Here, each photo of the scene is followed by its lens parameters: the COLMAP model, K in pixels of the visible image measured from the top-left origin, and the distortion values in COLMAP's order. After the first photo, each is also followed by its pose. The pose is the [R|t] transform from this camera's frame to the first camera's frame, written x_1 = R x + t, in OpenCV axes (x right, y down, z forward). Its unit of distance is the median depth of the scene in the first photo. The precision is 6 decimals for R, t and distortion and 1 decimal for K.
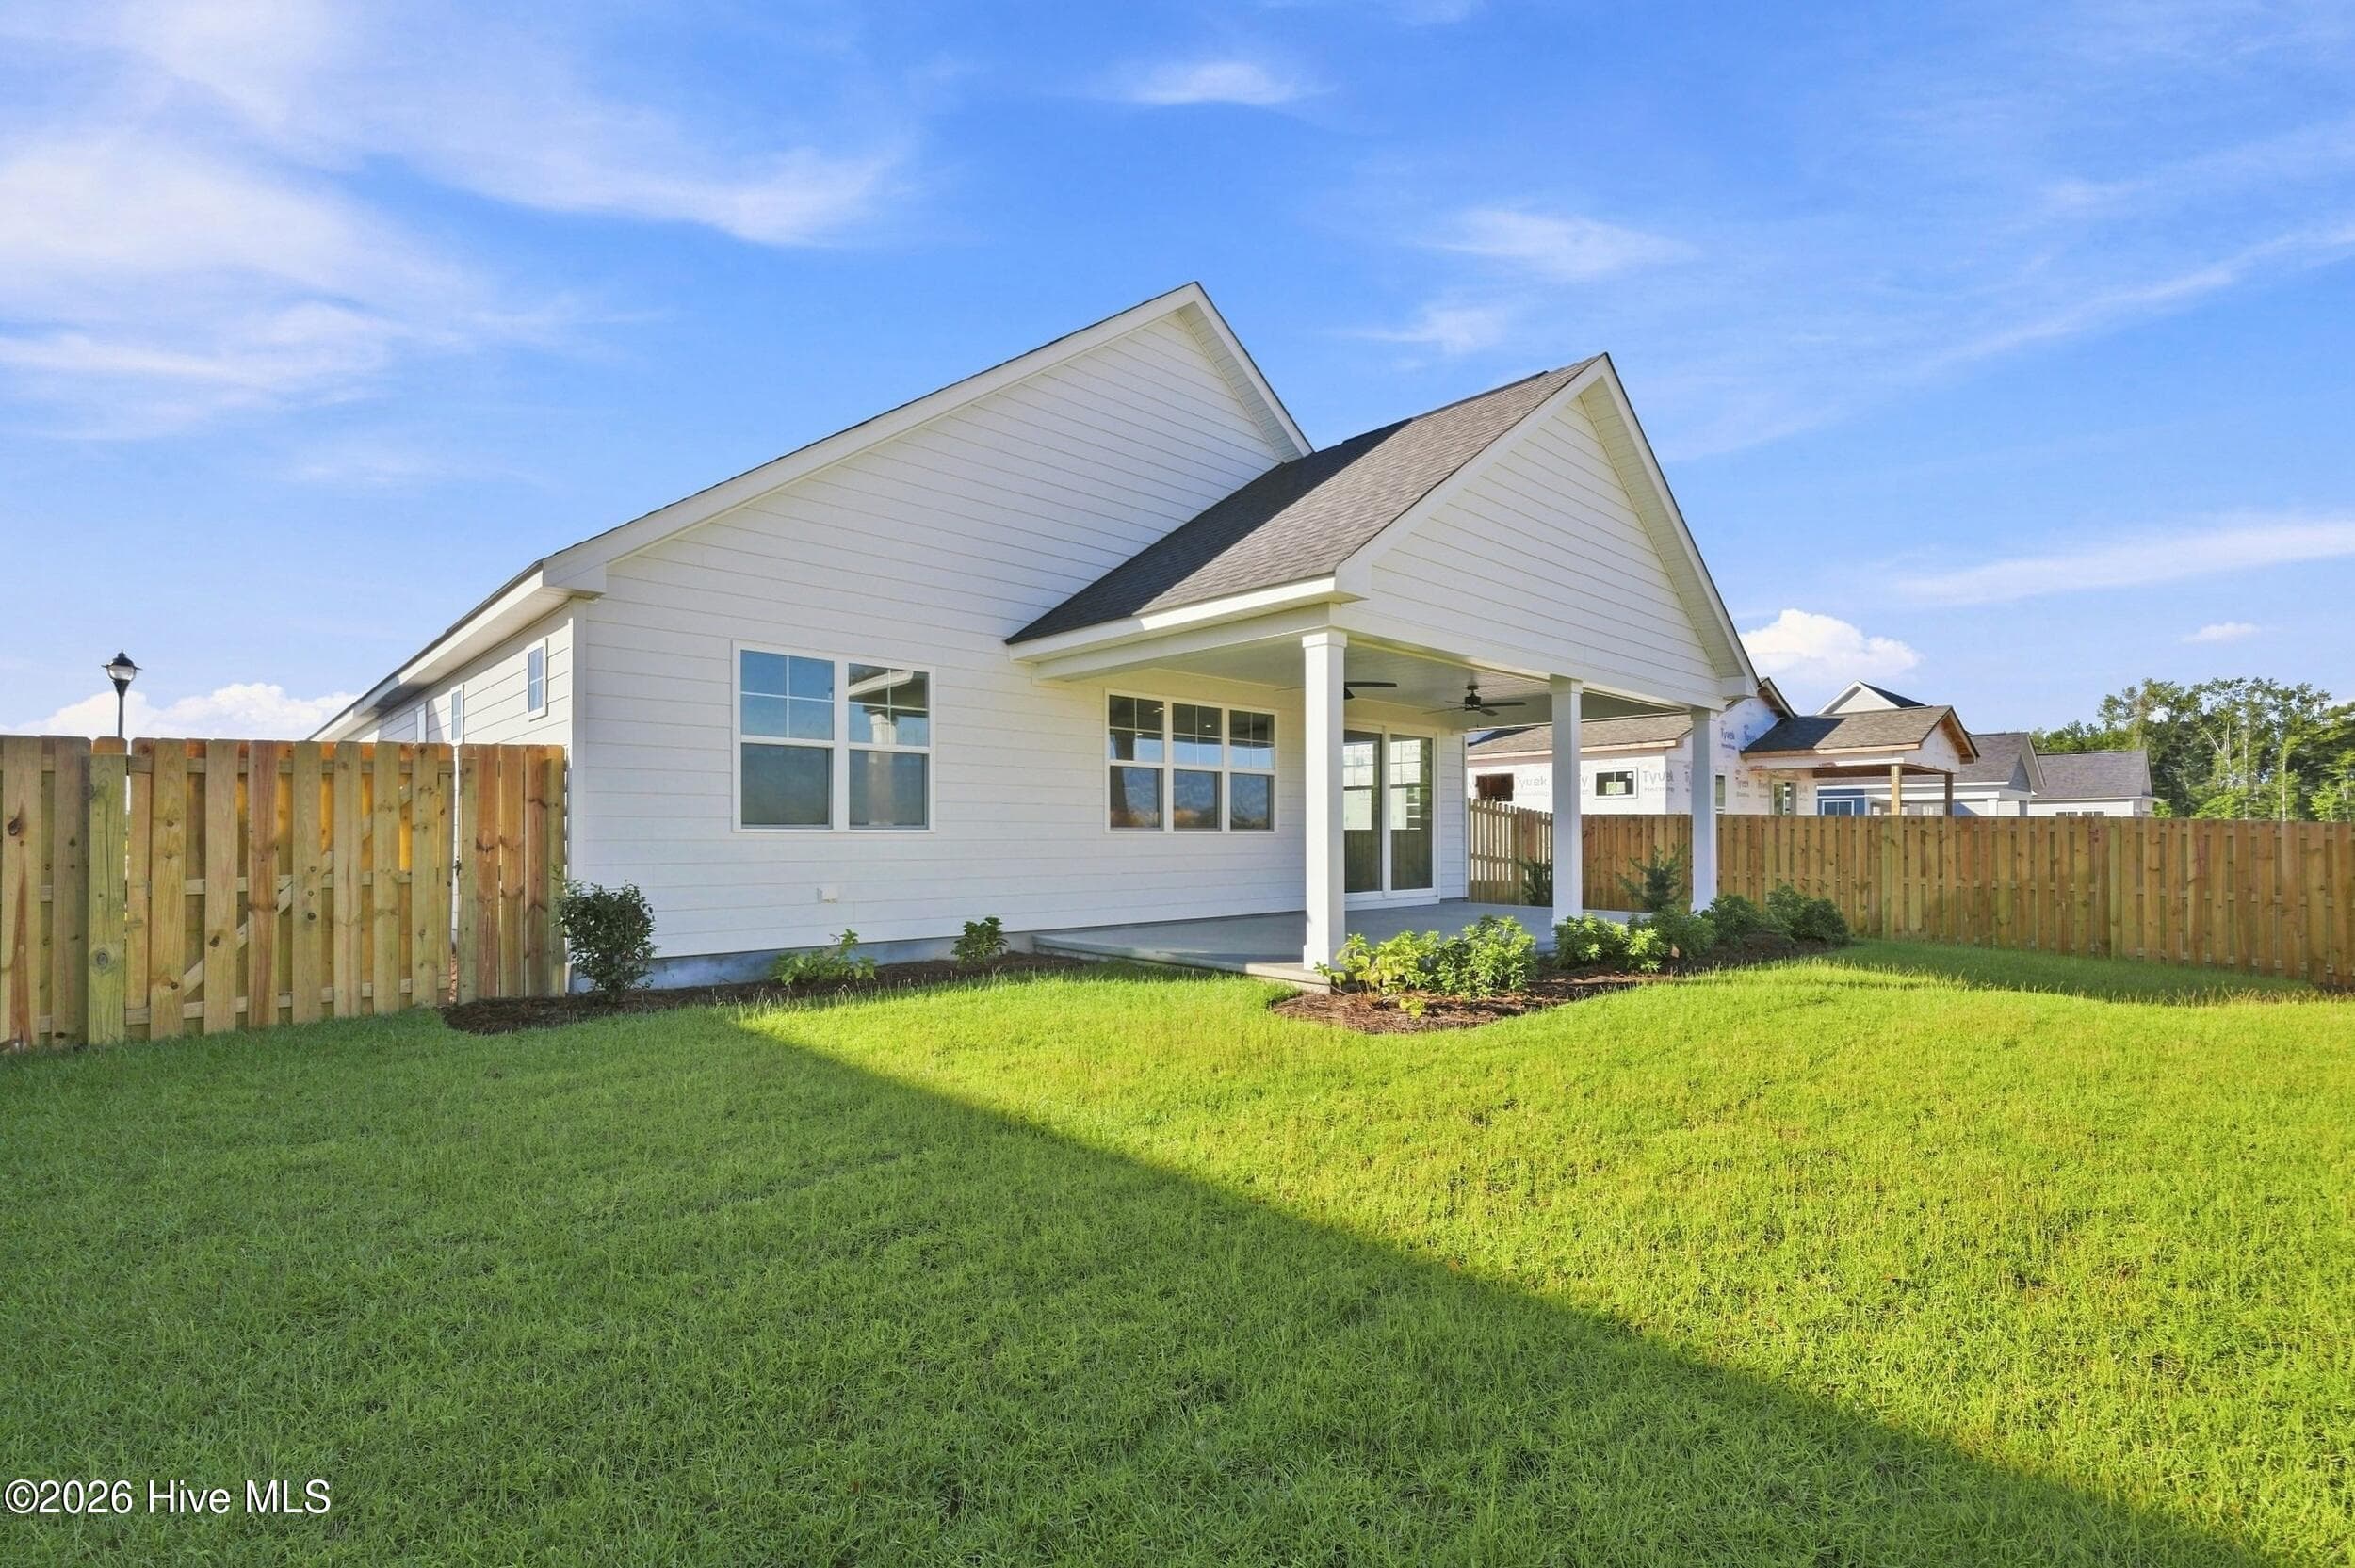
lens RADIAL K [[1053.1, 0, 1187.9], [0, 1053.1, 827.7], [0, 0, 1]] dist [0.007840, 0.001628]
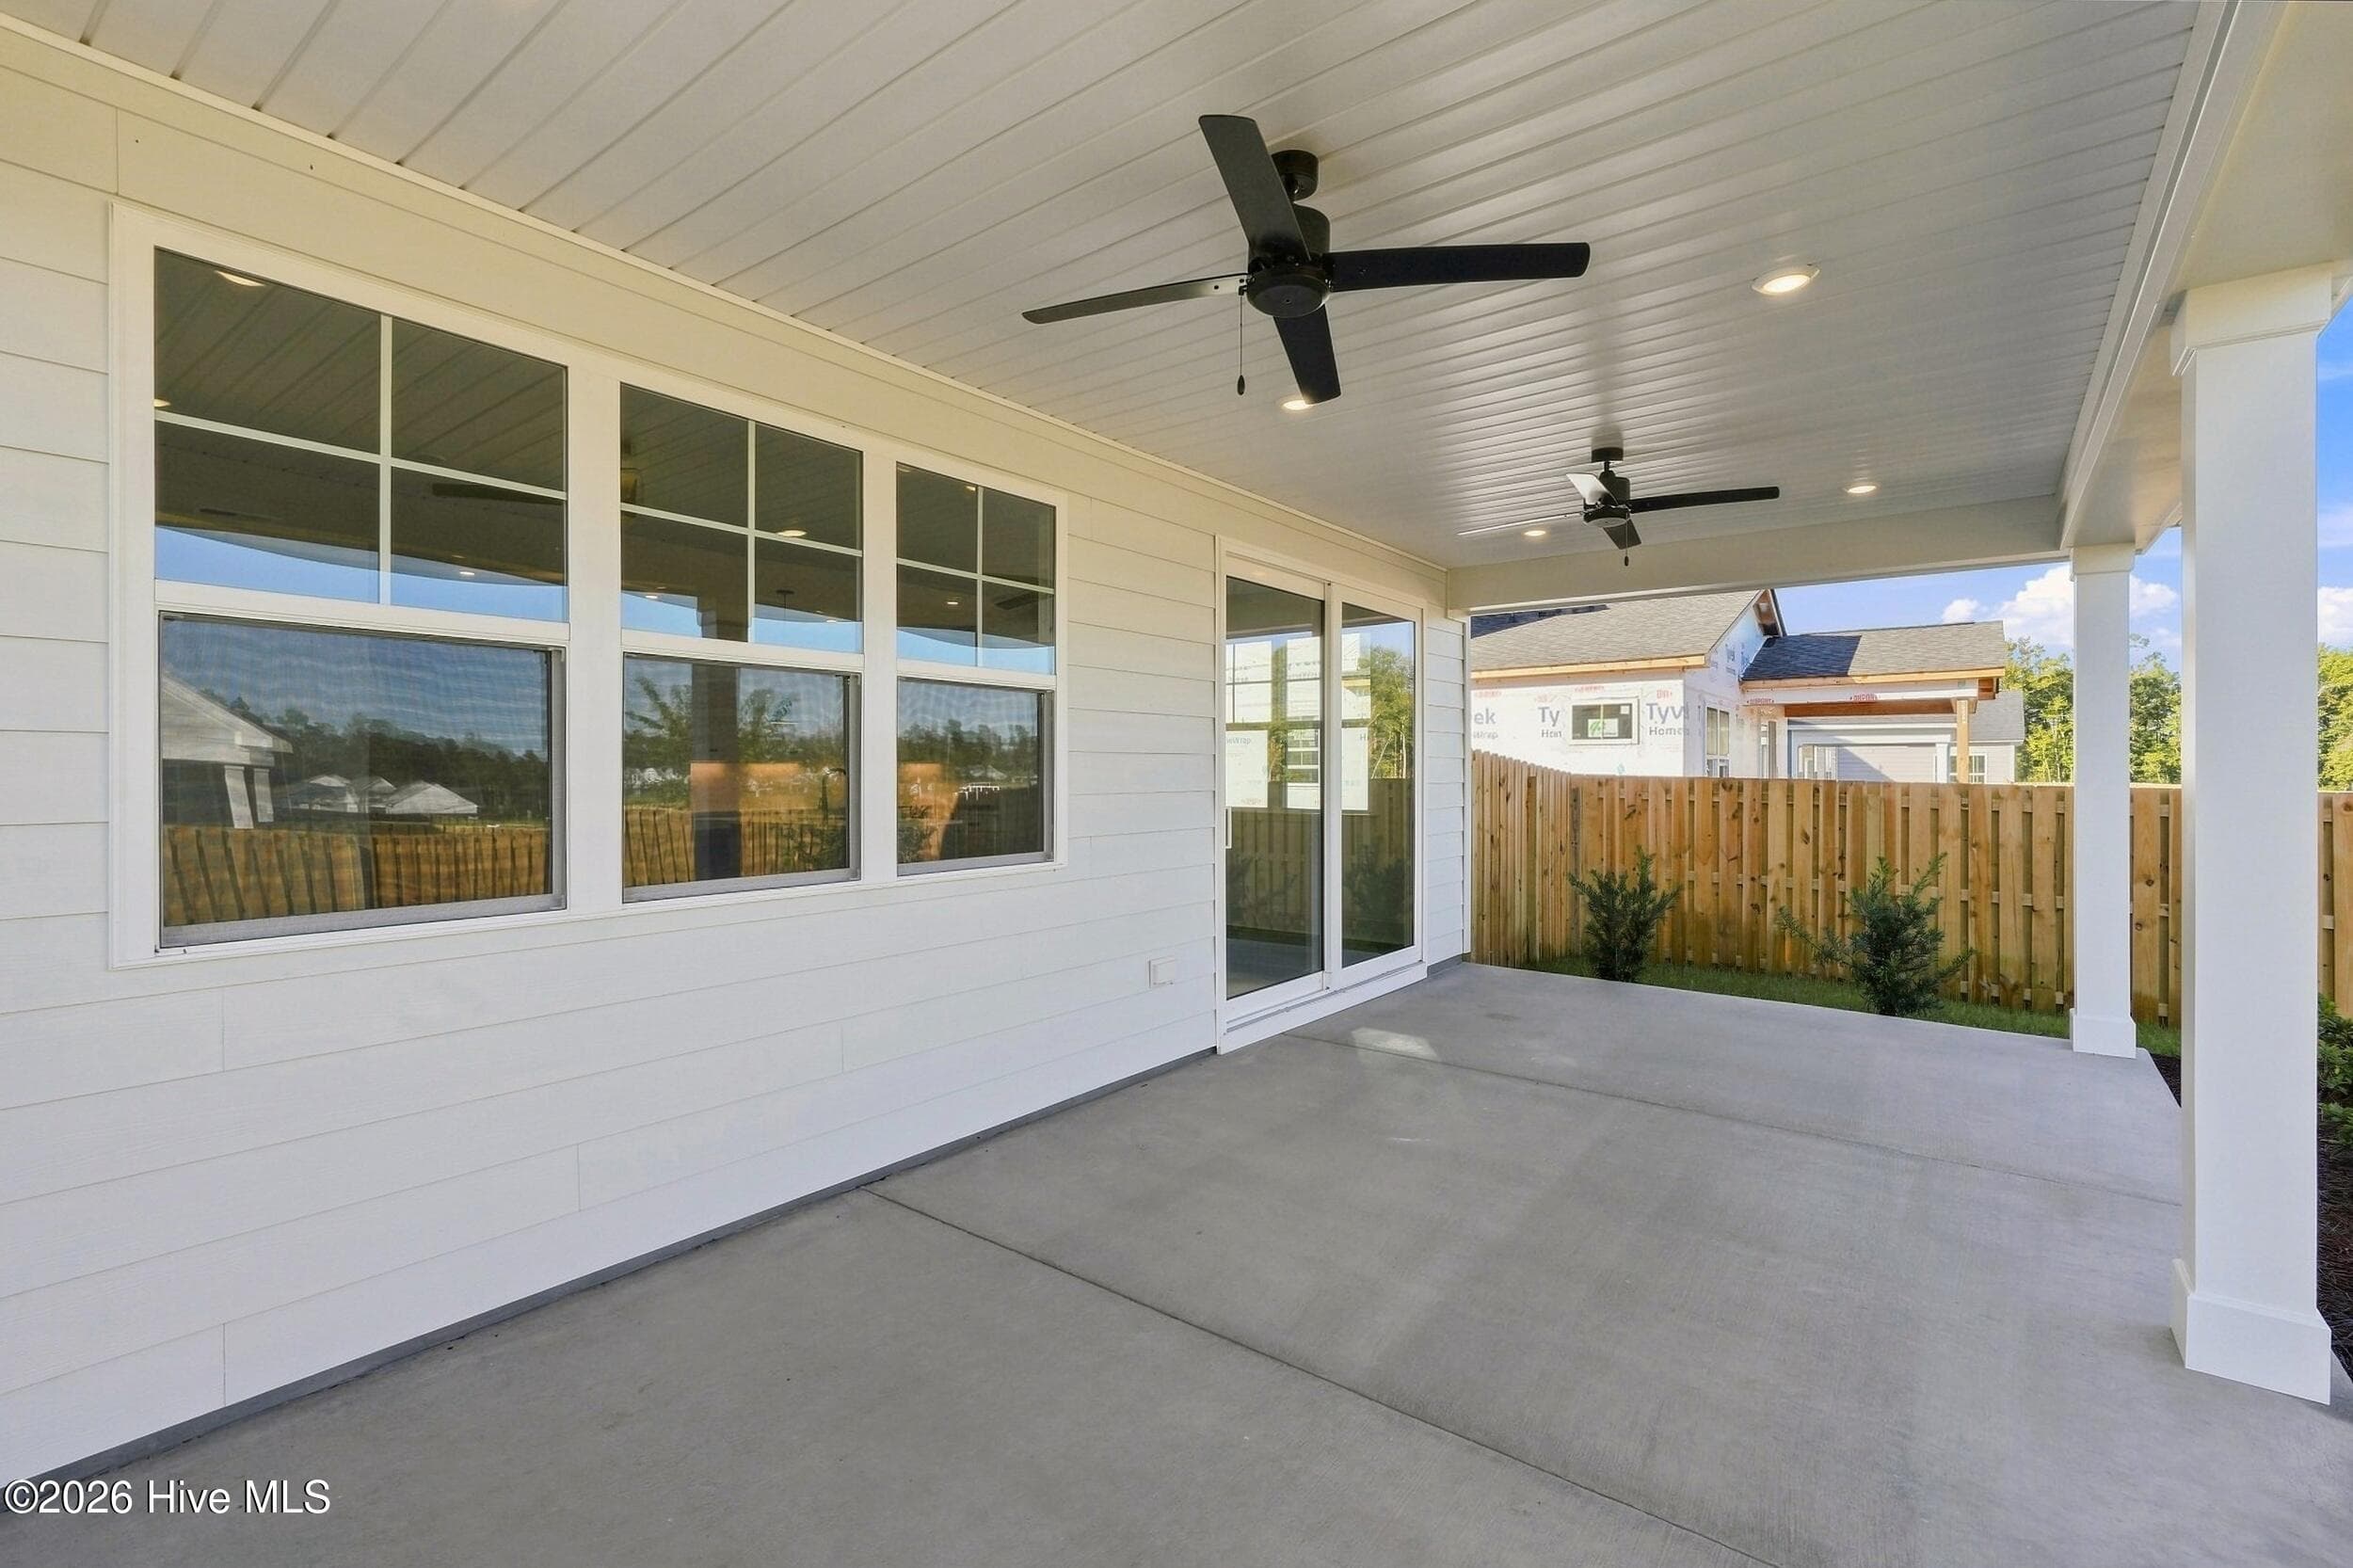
lens RADIAL K [[1052.4, 0, 1184.1], [0, 1052.4, 769.4], [0, 0, 1]] dist [0.007840, 0.001628]
pose [[0.987364, 0.003138, 0.158435, 0.044118], [-0.004470, 0.999958, 0.008052, -0.017549], [-0.158403, -0.008658, 0.987337, 0.422222]]
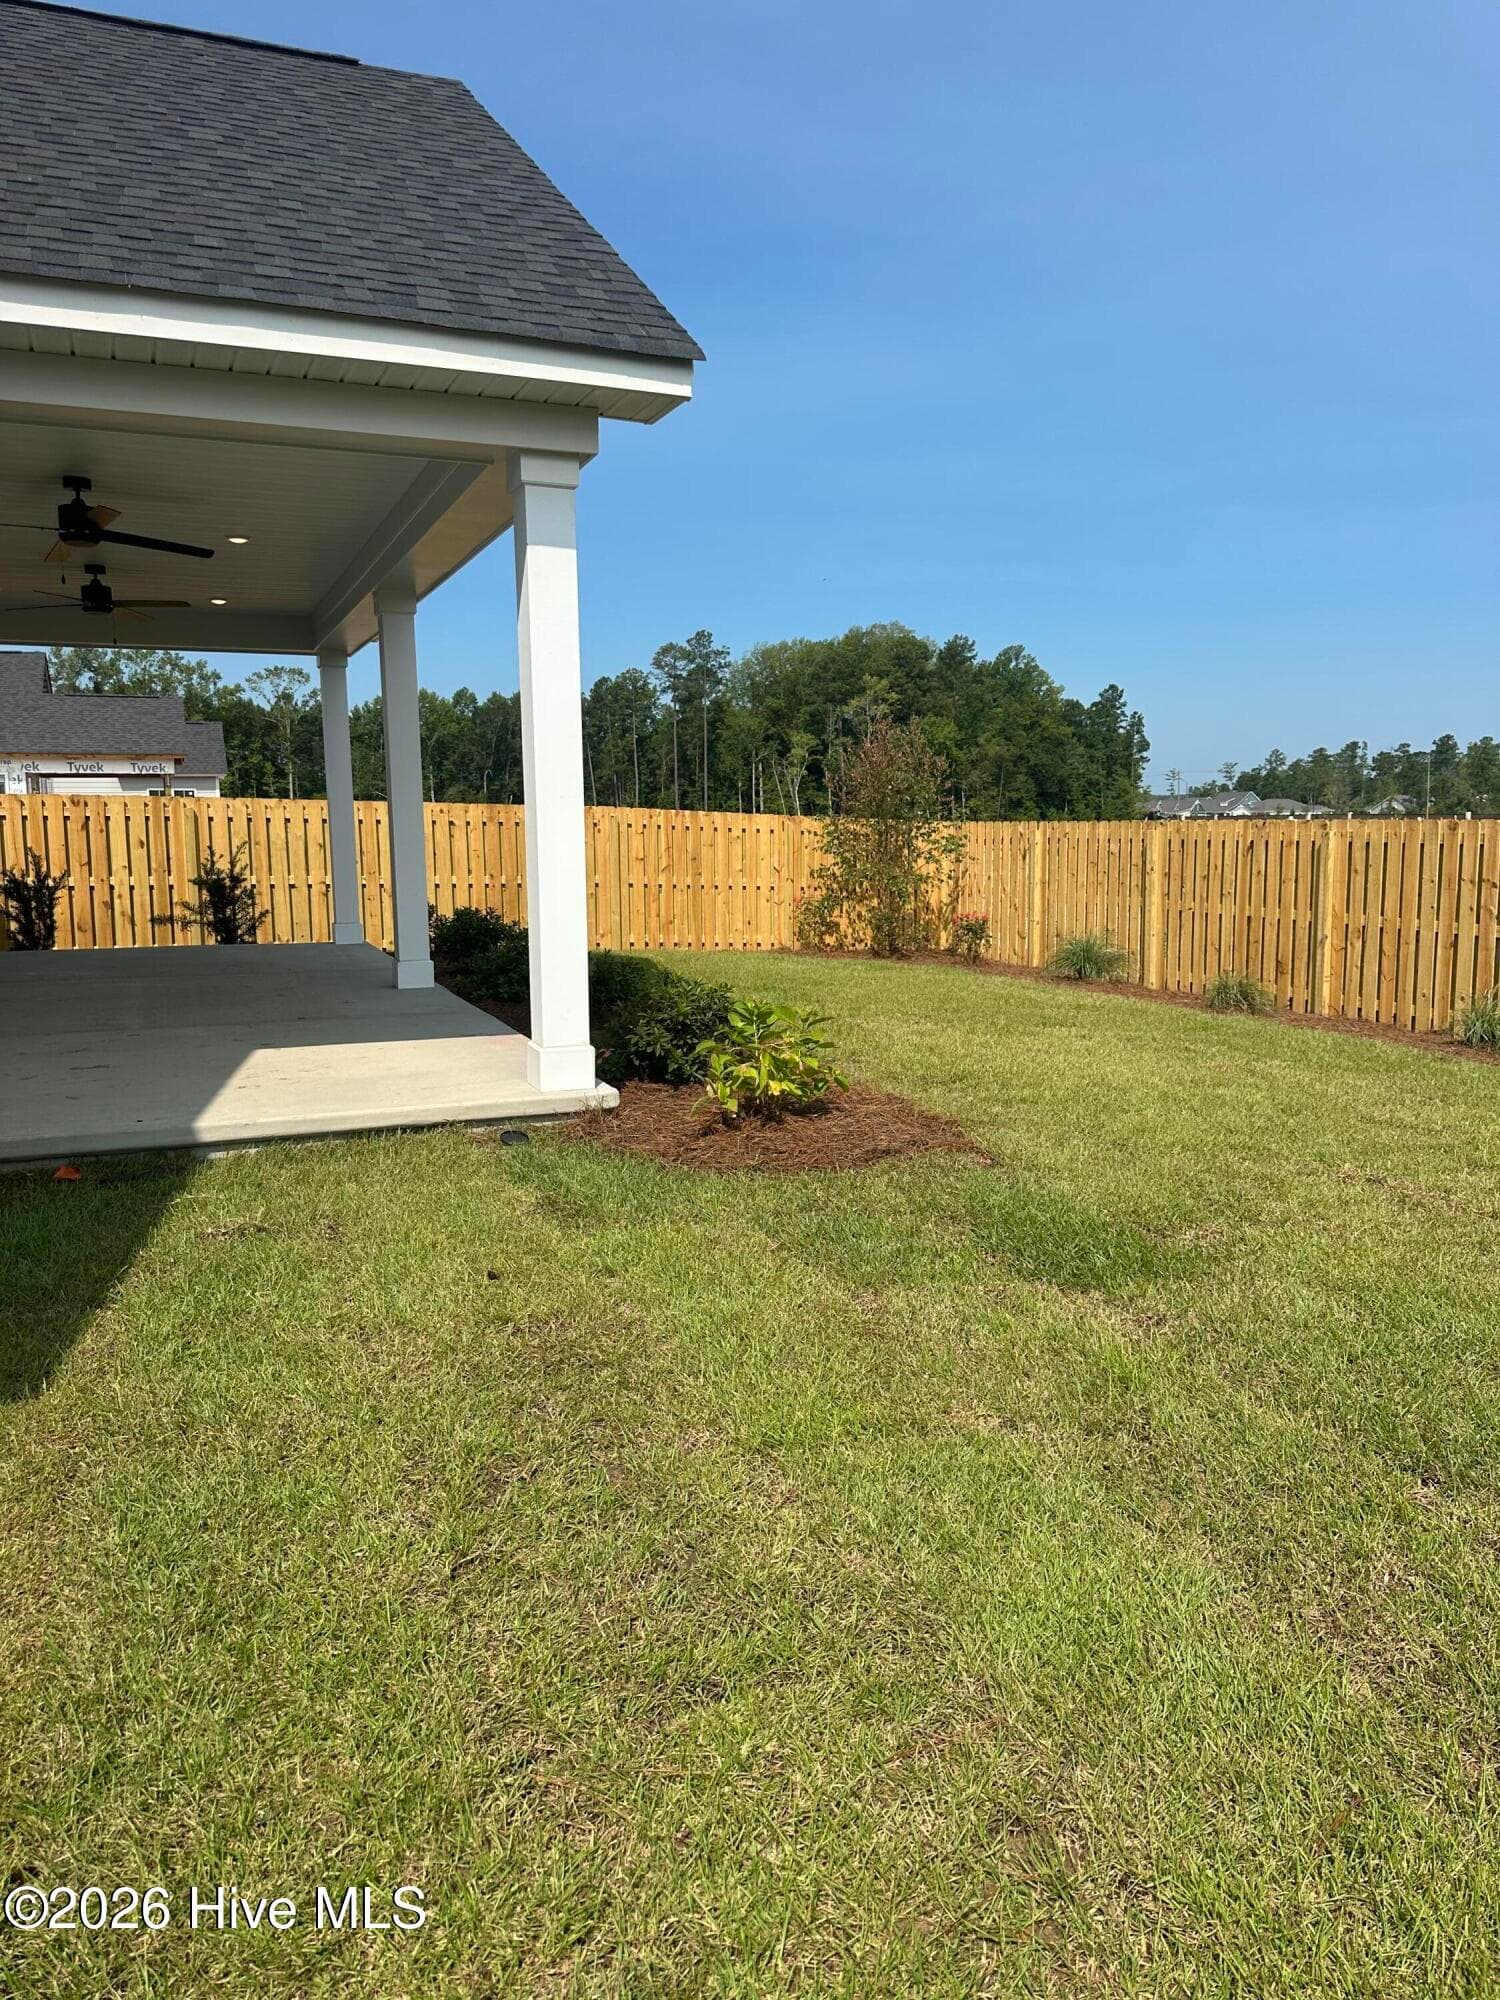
lens RADIAL K [[1402.3, 0, 737.5], [0, 1402.3, 990.2], [0, 0, 1]] dist [0.058815, -0.017851]
pose [[0.374690, -0.119932, 0.919361, -0.204737], [0.000372, 0.991618, 0.129206, -0.005654], [-0.927150, -0.048070, 0.371594, 0.249215]]
